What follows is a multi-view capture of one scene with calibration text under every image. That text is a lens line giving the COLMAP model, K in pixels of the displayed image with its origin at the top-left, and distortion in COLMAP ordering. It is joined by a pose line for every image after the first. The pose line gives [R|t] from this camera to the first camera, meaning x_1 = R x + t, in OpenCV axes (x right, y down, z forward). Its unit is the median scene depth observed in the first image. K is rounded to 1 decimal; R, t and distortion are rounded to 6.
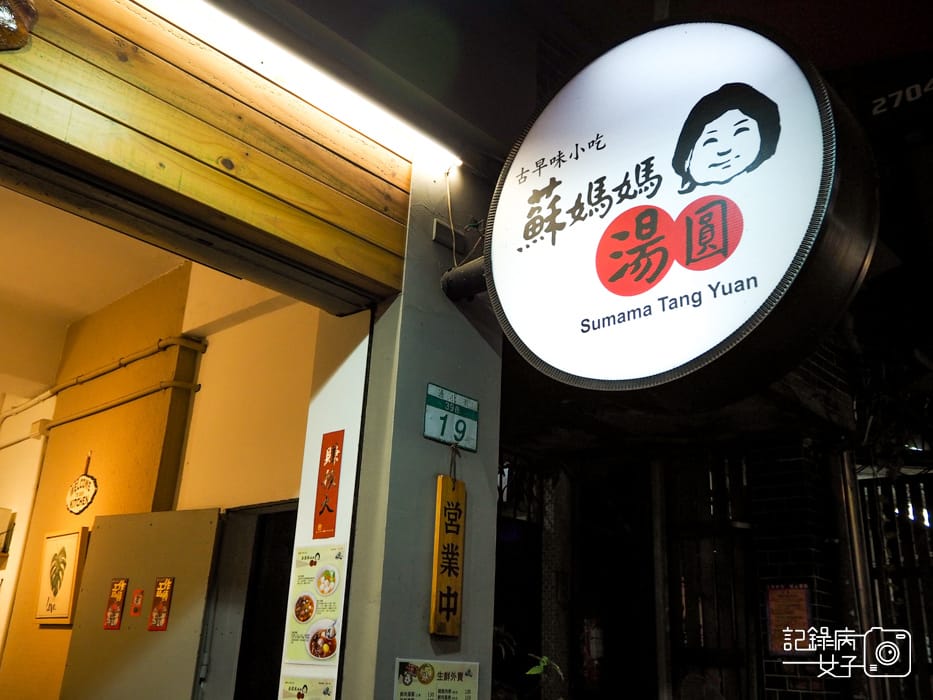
lens RADIAL K [[867.6, 0, 466.5], [0, 867.6, 350.0], [0, 0, 1]] dist [-0.025170, -0.017756]
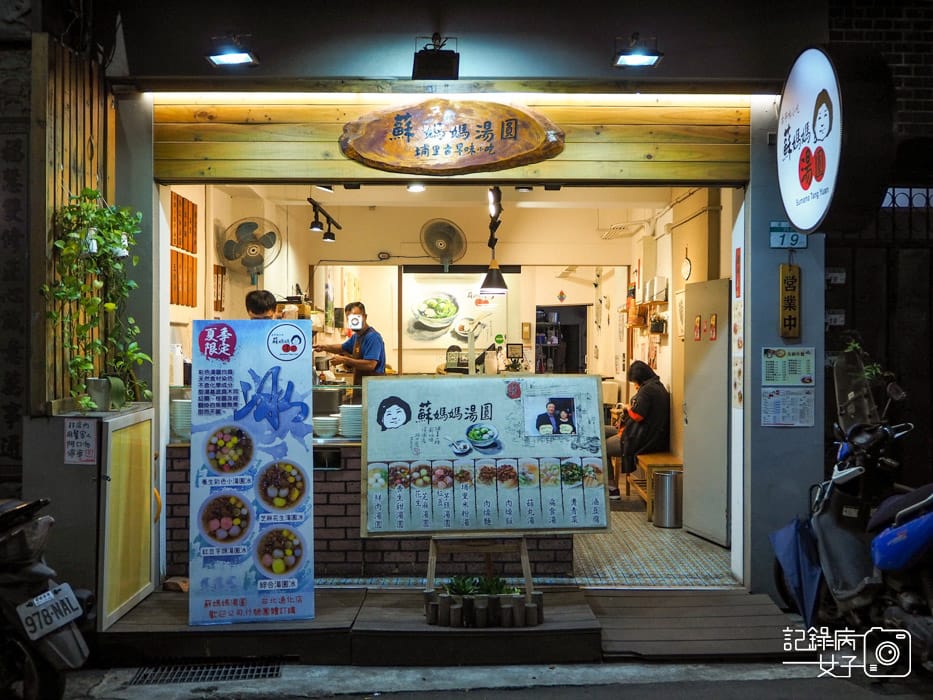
lens RADIAL K [[989.0, 0, 466.5], [0, 989.0, 350.0], [0, 0, 1]] dist [-0.000846, -0.027902]
pose [[0.687508, -0.045359, -0.724759, 1.215921], [0.280402, 0.937223, 0.207334, -0.386748], [0.669856, -0.345768, 0.657067, -1.203431]]
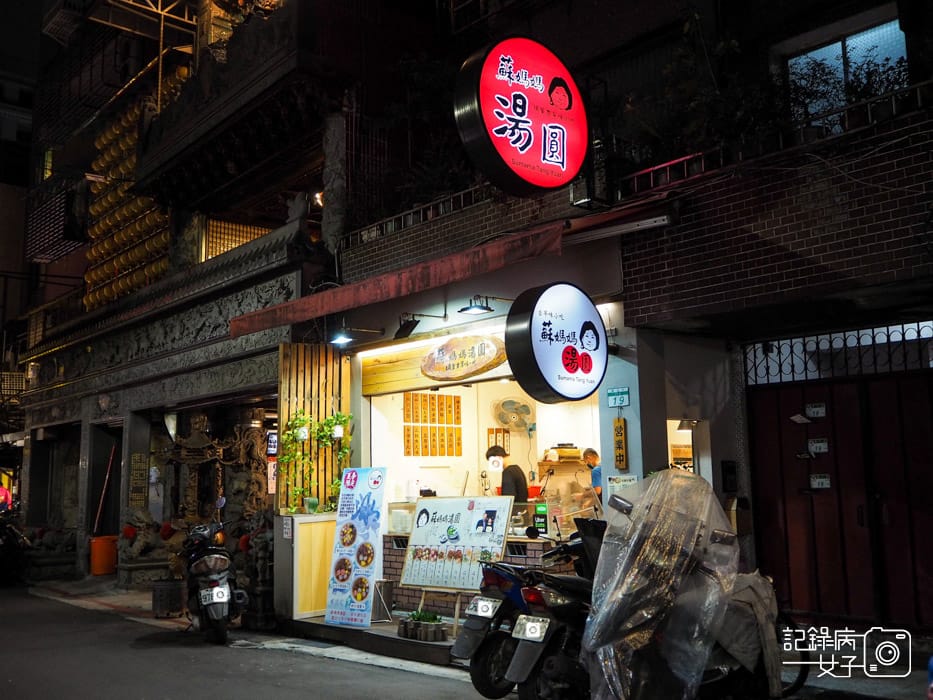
lens RADIAL K [[908.1, 0, 466.5], [0, 908.1, 350.0], [0, 0, 1]] dist [-0.002493, 0.006601]
pose [[-0.086997, -0.186073, -0.978677, 3.288932], [0.360928, 0.909771, -0.205056, 0.405696], [0.928527, -0.371071, -0.011989, 0.666581]]
